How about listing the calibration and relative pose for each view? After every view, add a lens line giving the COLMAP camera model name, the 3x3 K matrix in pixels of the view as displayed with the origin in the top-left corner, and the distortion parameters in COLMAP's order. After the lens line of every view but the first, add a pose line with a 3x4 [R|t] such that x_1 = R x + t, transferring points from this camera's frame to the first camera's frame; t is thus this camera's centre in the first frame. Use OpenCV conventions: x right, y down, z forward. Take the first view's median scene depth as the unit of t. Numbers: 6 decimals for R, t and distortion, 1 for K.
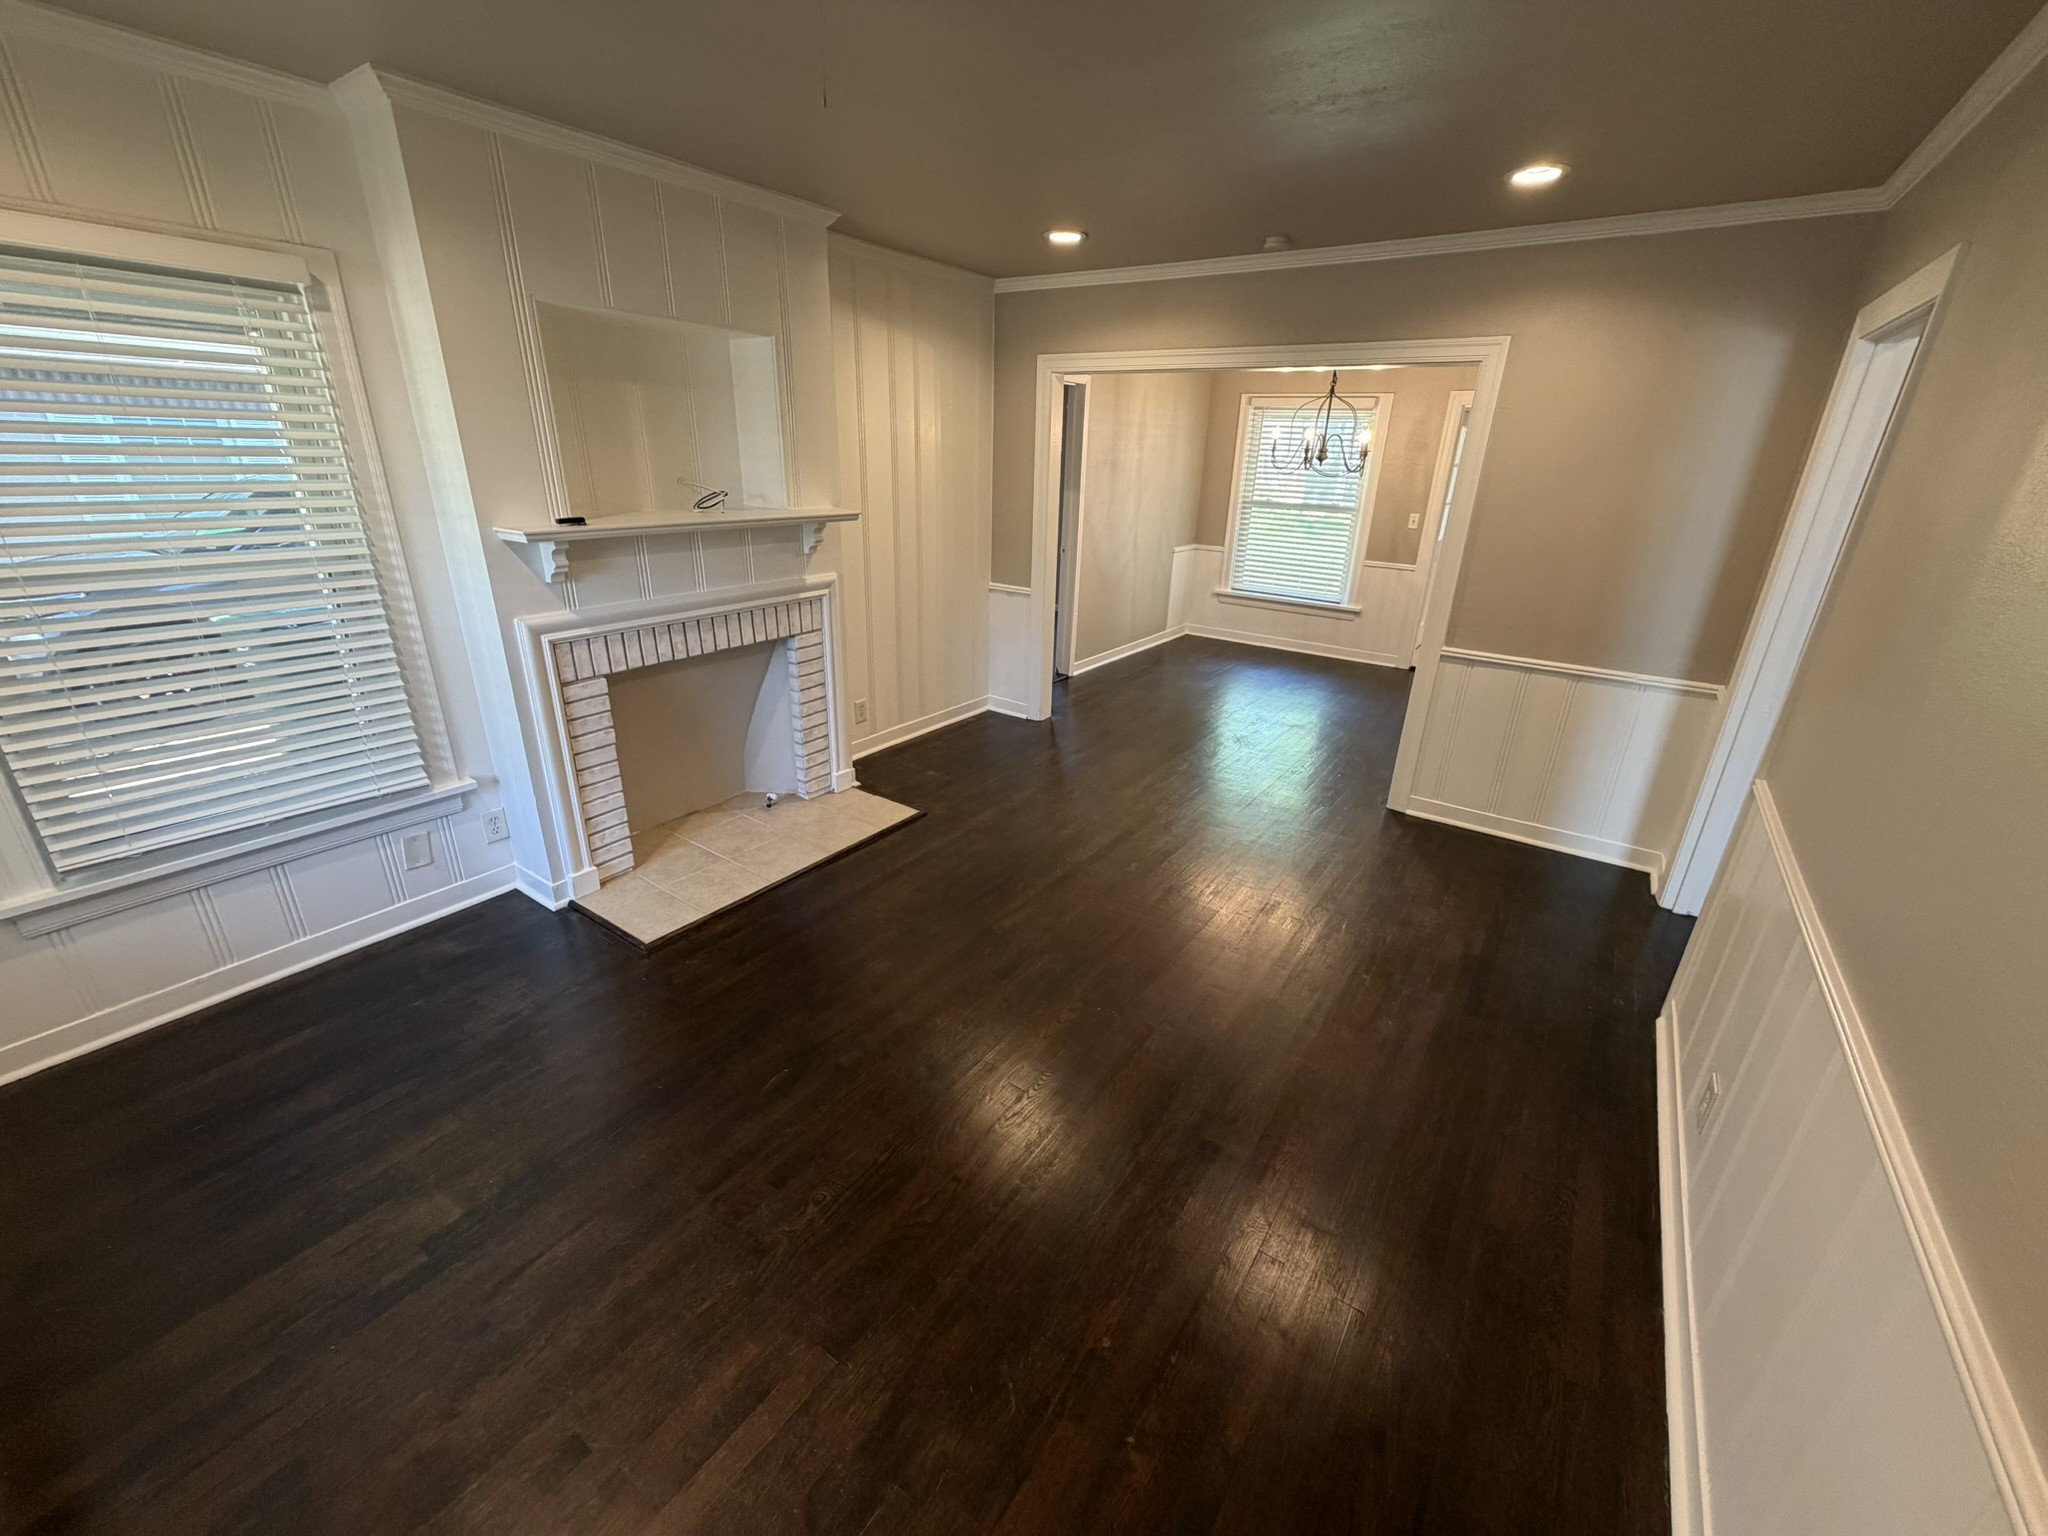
lens RADIAL K [[822.2, 0, 1024.0], [0, 822.2, 768.0], [0, 0, 1]] dist [-0.000855, 0.000279]
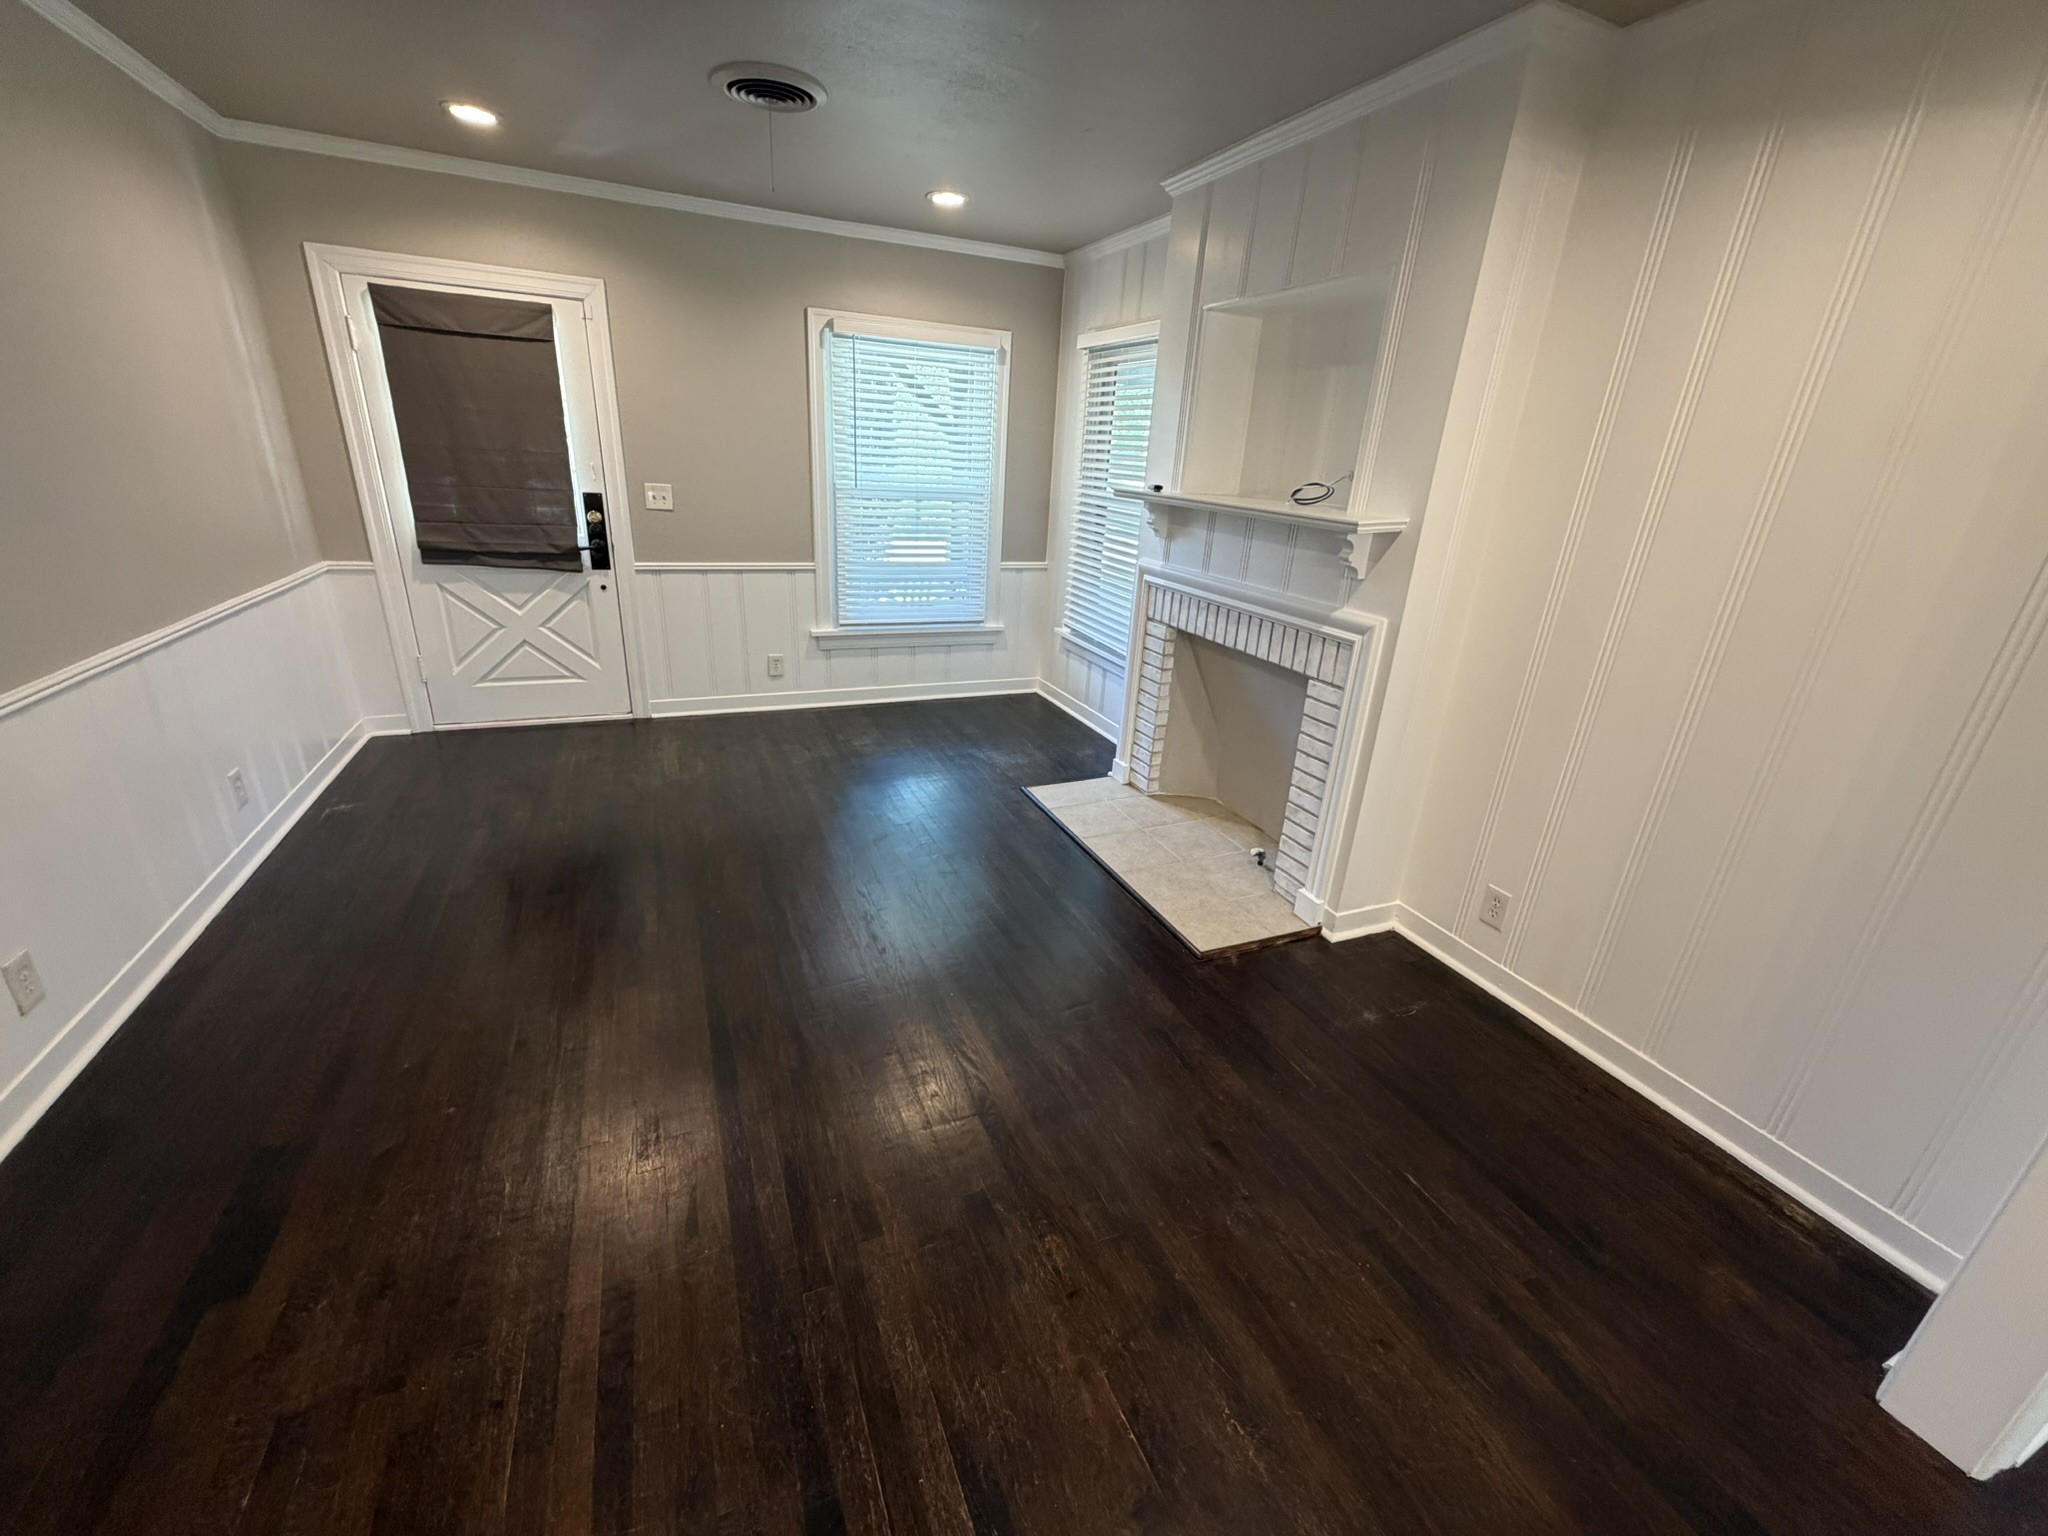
lens RADIAL K [[822.2, 0, 1024.0], [0, 822.2, 768.0], [0, 0, 1]] dist [-0.000855, 0.000279]
pose [[-0.525354, 0.251575, -0.812842, 0.604628], [-0.376225, 0.788157, 0.487096, -0.446859], [0.763189, 0.561710, -0.319413, 1.333336]]
